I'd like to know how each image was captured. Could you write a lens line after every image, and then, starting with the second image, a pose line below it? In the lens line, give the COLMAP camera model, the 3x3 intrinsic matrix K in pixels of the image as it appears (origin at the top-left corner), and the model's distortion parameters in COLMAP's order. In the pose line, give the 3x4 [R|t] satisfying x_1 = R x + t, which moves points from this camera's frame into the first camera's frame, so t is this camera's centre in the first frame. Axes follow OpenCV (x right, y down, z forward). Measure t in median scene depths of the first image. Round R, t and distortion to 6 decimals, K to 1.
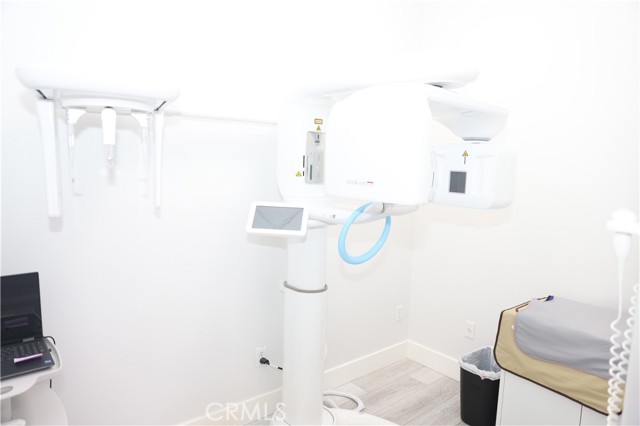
lens RADIAL K [[434.8, 0, 321.8], [0, 434.8, 221.2], [0, 0, 1]] dist [-0.113636, 0.087012]
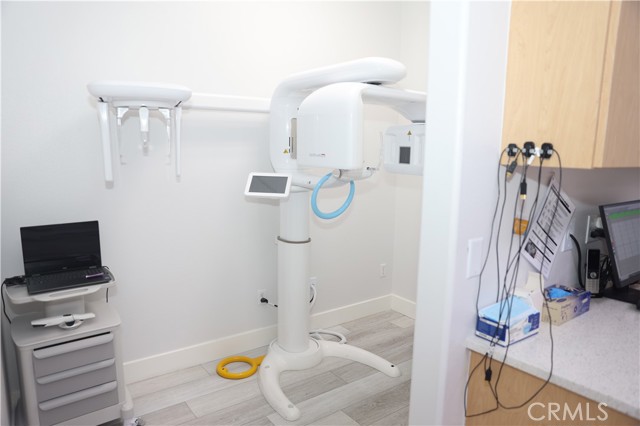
lens RADIAL K [[434.8, 0, 321.8], [0, 434.8, 221.2], [0, 0, 1]] dist [-0.113636, 0.087012]
pose [[0.998427, -0.005076, -0.055844, 0.136155], [0.007258, 0.999215, 0.038950, 0.054760], [0.055603, -0.039294, 0.997679, -0.318212]]
